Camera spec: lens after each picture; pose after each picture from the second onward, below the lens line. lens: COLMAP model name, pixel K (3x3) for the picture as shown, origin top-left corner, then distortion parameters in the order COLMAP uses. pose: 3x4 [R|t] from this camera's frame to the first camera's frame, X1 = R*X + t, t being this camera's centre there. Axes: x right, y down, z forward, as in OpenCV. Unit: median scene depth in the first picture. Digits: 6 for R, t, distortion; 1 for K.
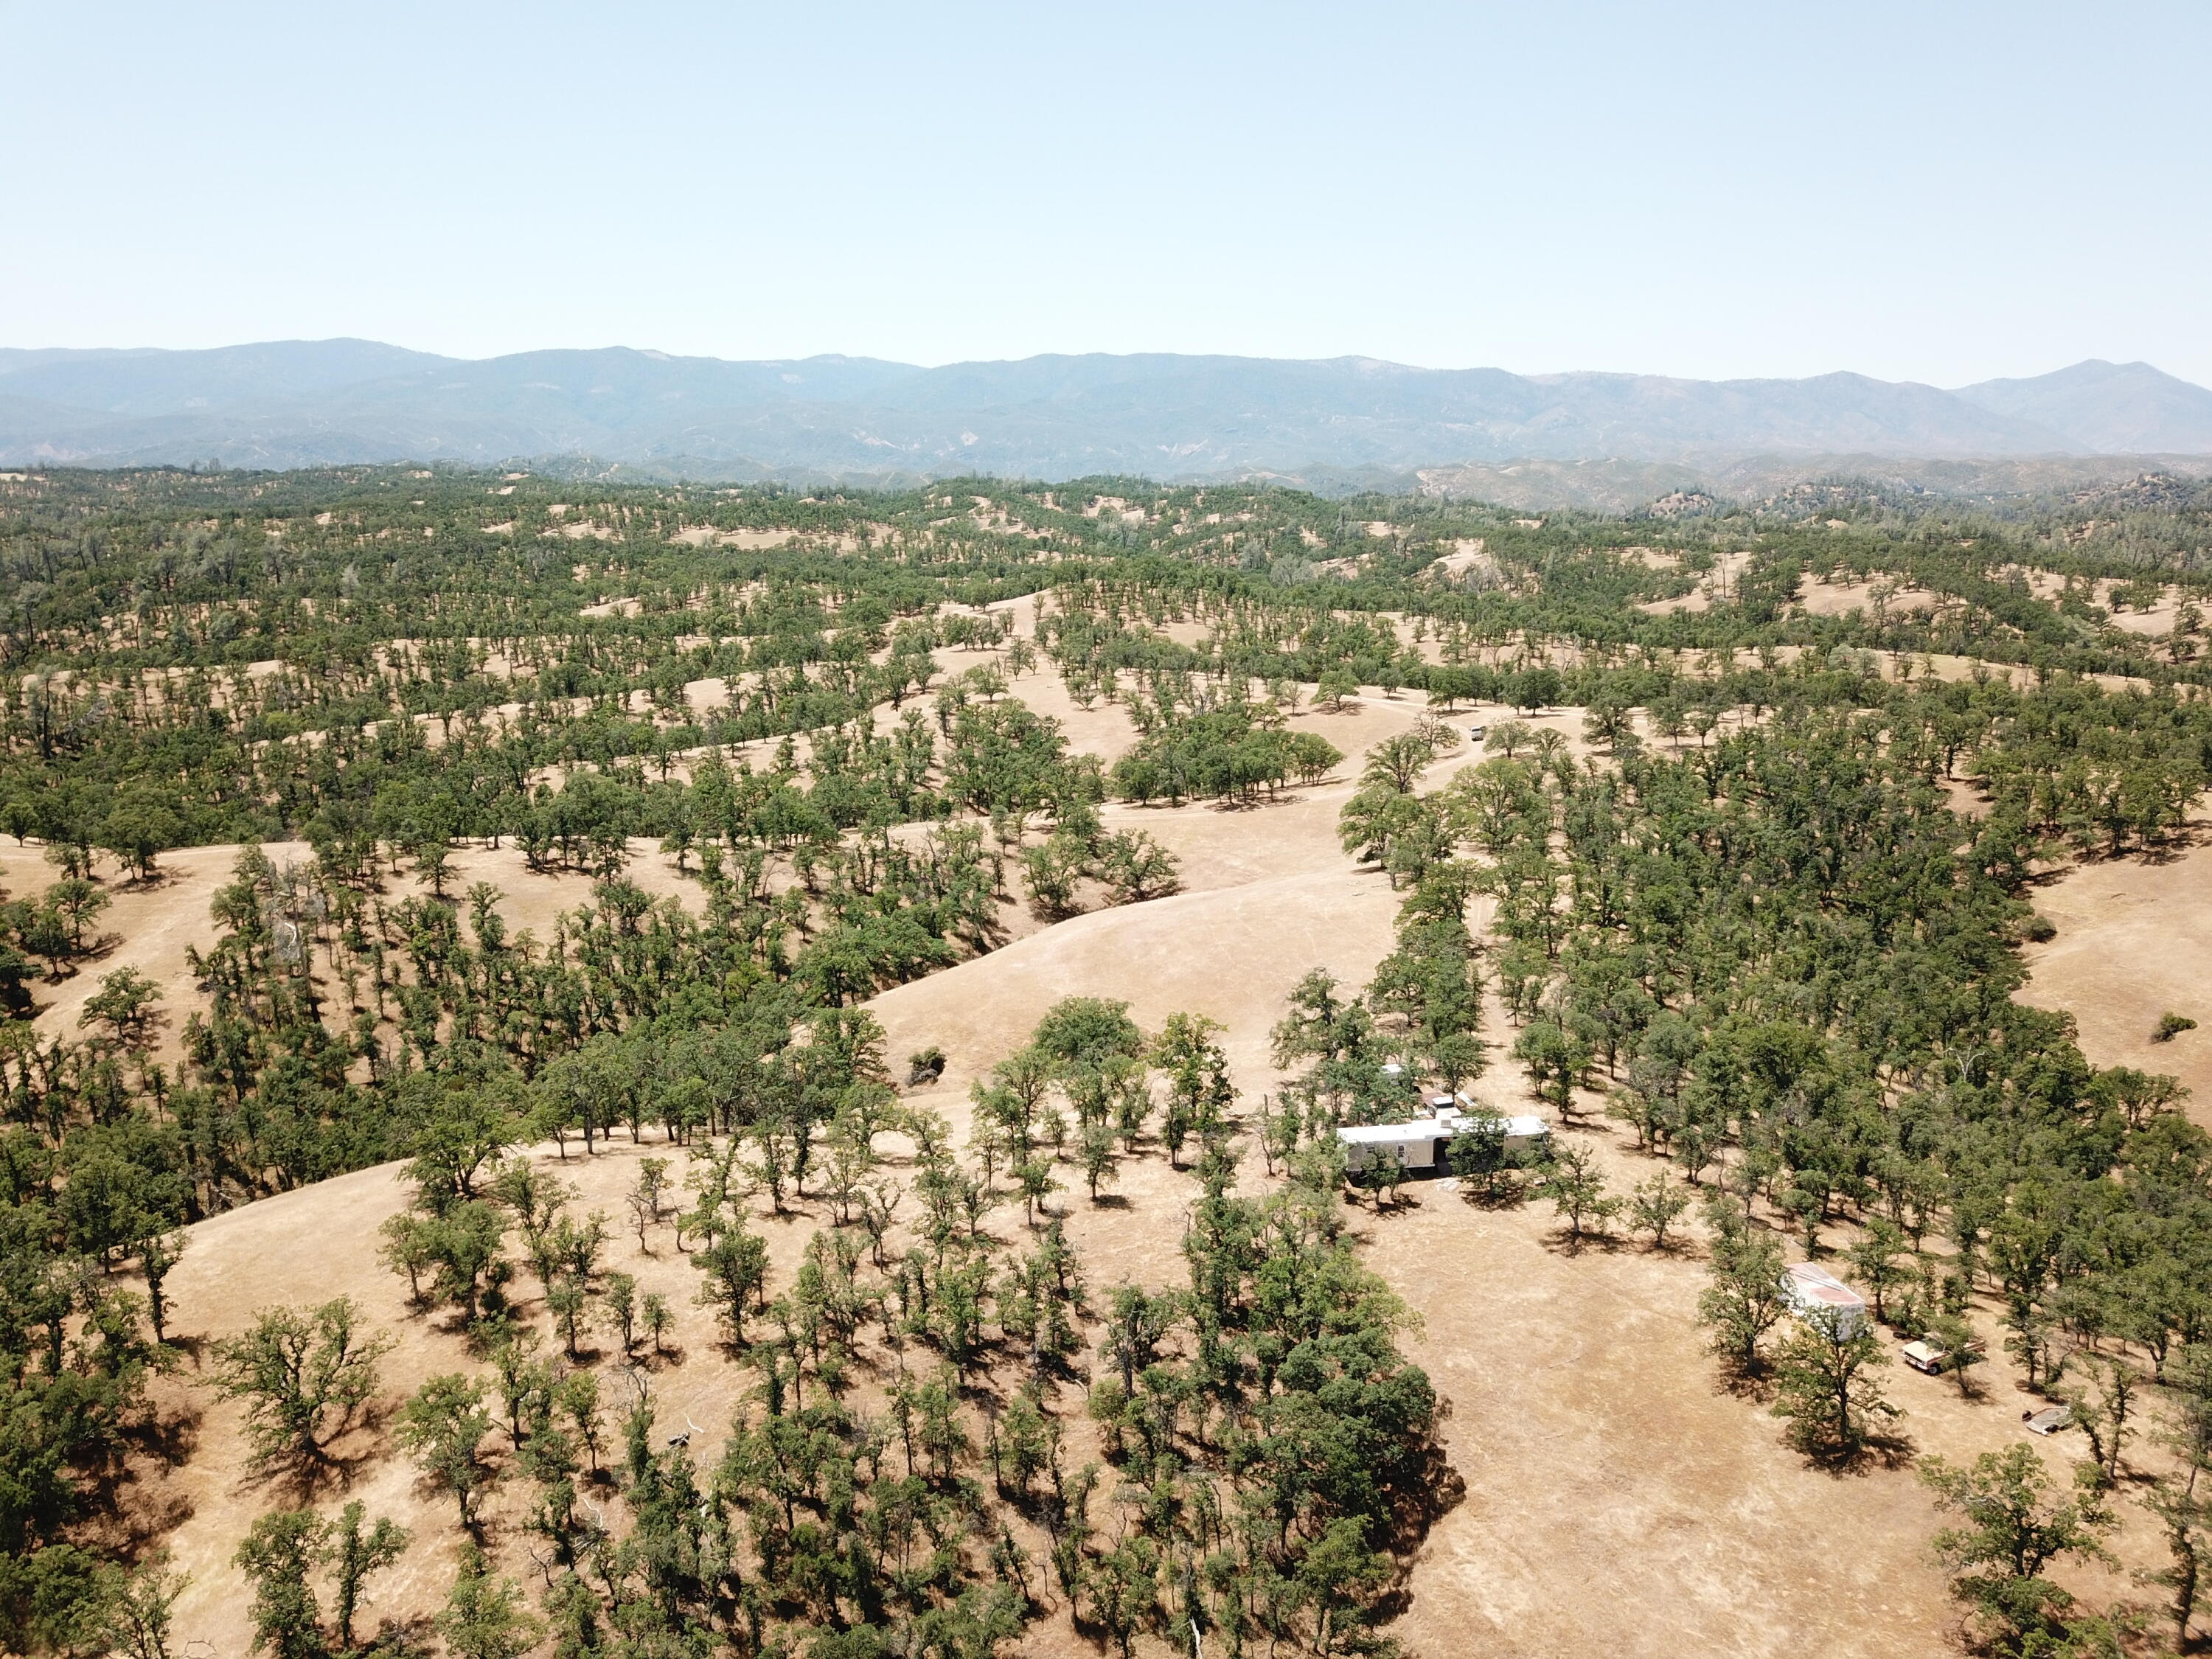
lens RADIAL K [[1685.2, 0, 1121.2], [0, 1685.2, 839.3], [0, 0, 1]] dist [0.022329, -0.024676]
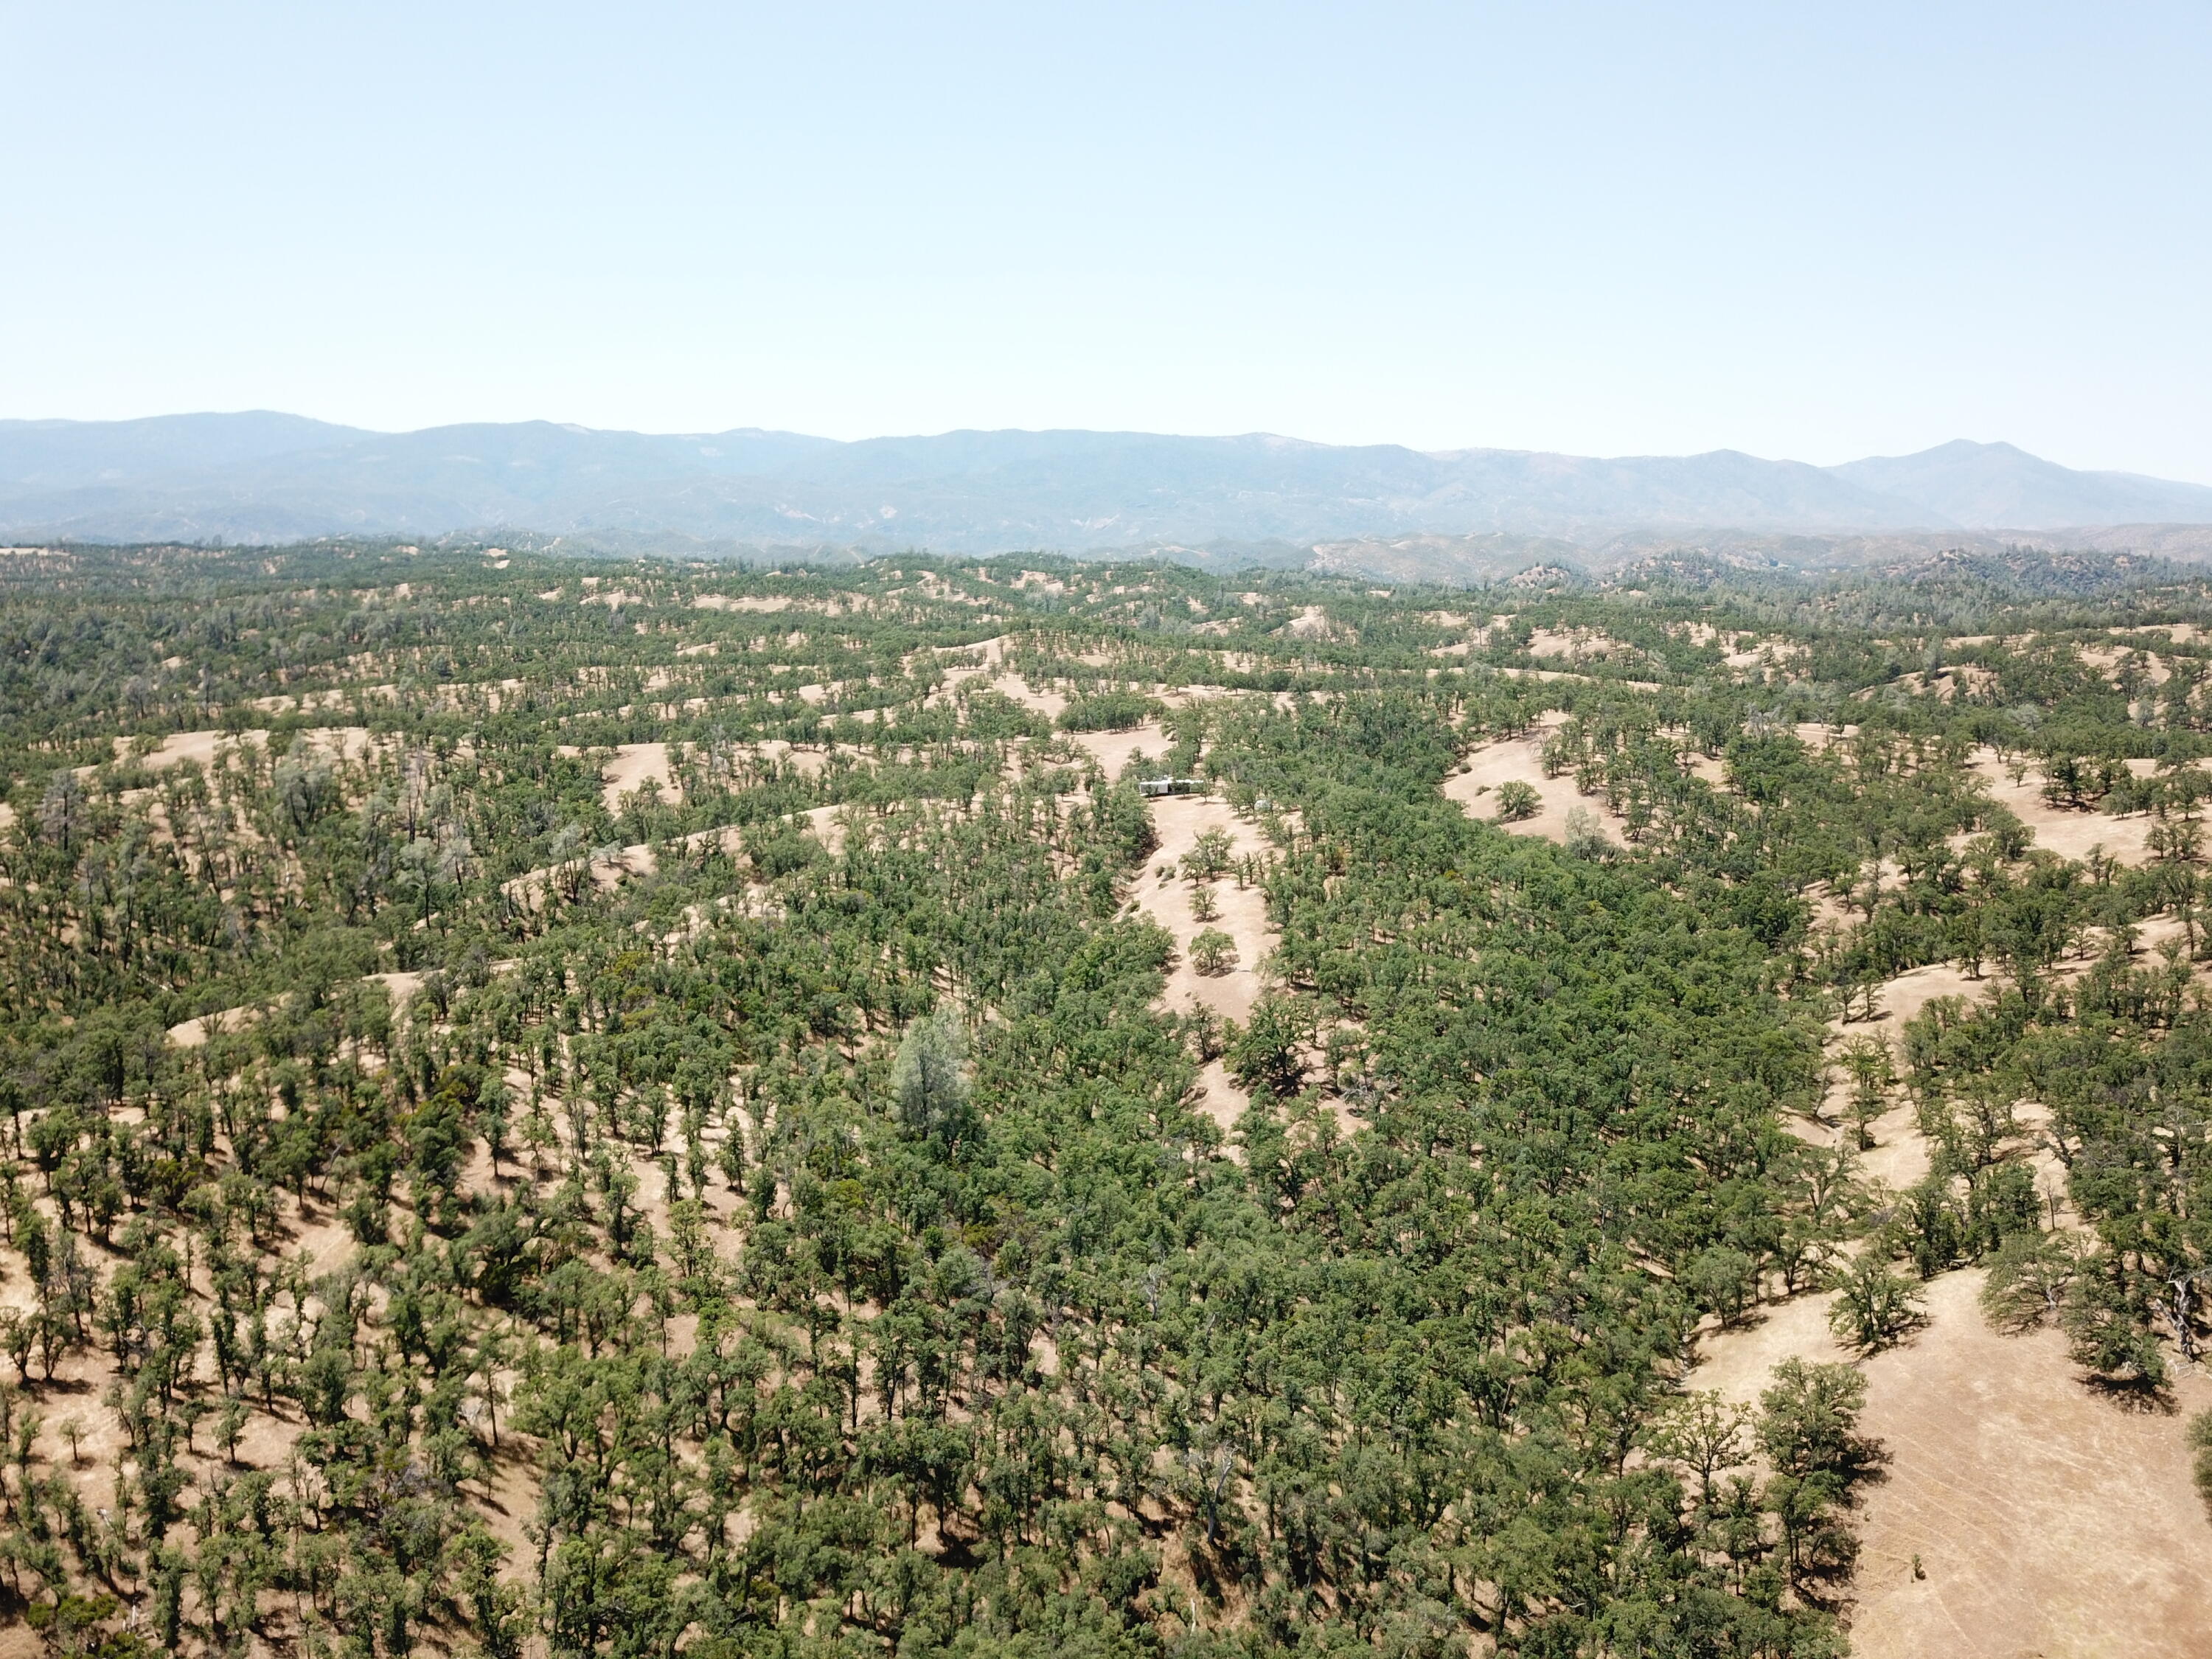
lens RADIAL K [[1685.2, 0, 1094.6], [0, 1685.2, 831.3], [0, 0, 1]] dist [0.022329, -0.024676]
pose [[0.999385, -0.005008, 0.034710, -0.006668], [0.006566, 0.998969, -0.044921, 0.041216], [-0.034449, 0.045121, 0.998387, -0.218639]]
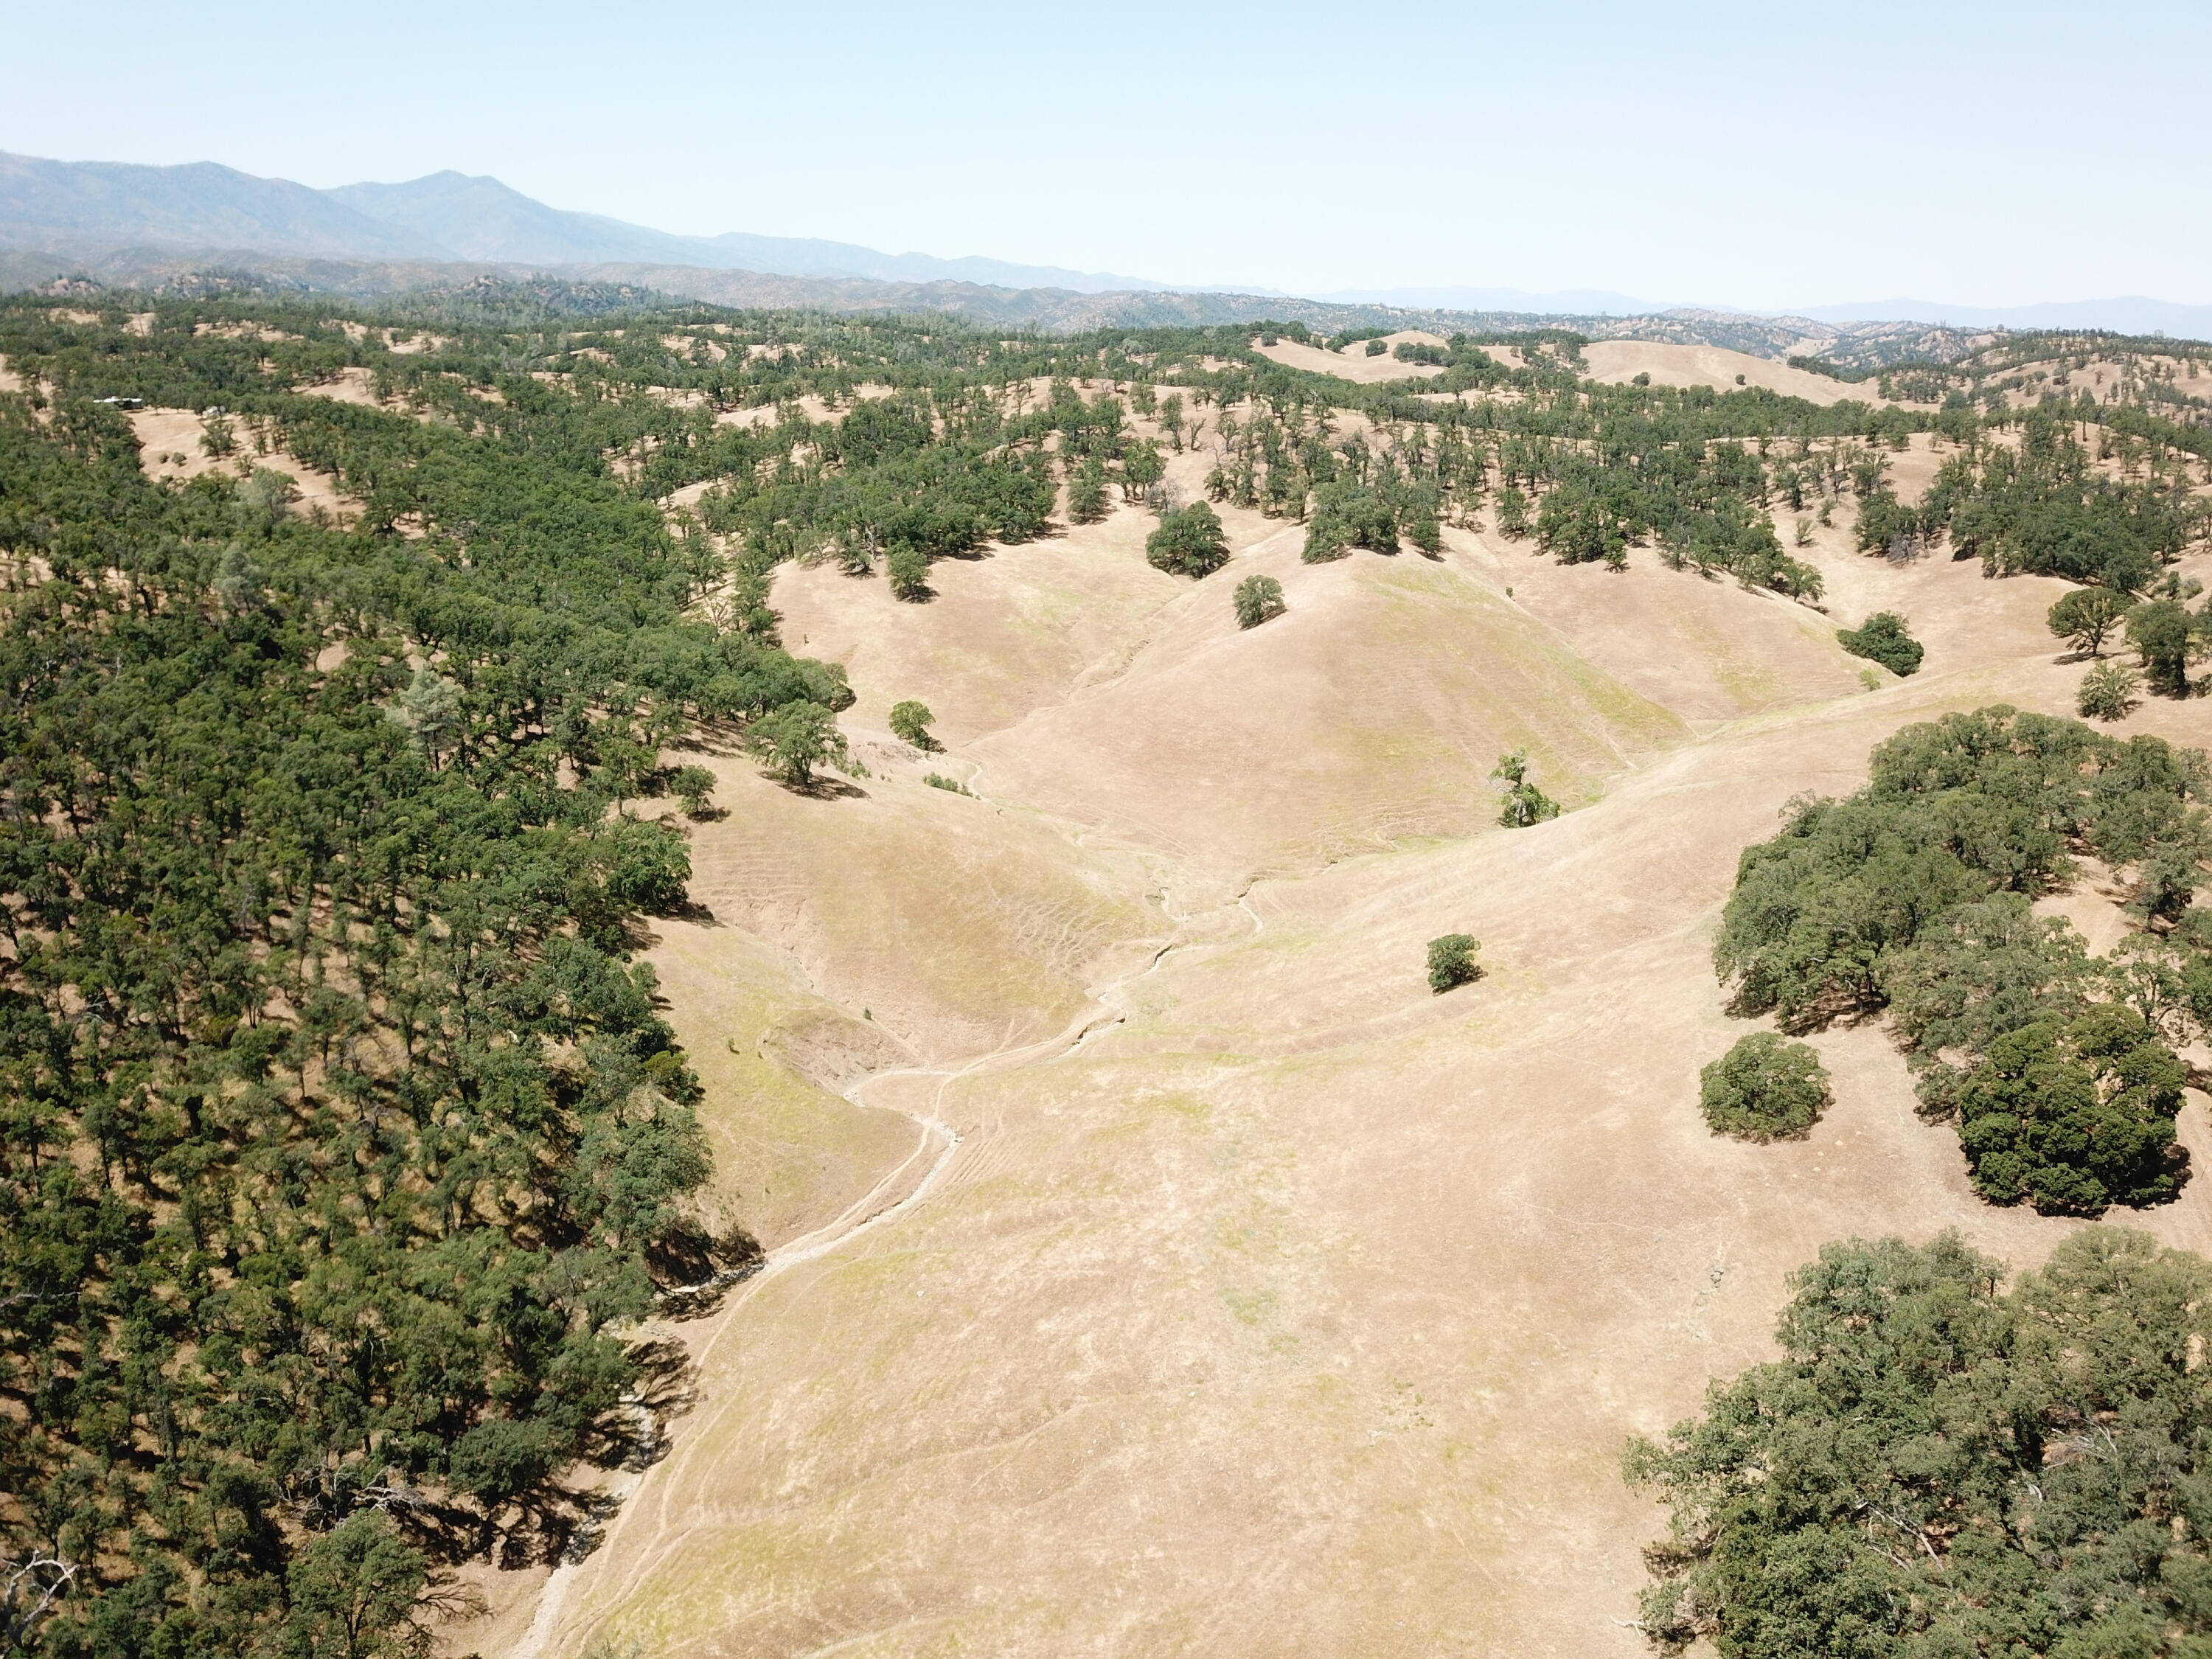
lens RADIAL K [[1685.2, 0, 1074.3], [0, 1685.2, 863.4], [0, 0, 1]] dist [0.022329, -0.024676]
pose [[0.671414, -0.212028, 0.710104, -0.135608], [0.124061, 0.976834, 0.174368, 0.082585], [-0.730625, -0.028977, 0.682164, -0.339882]]
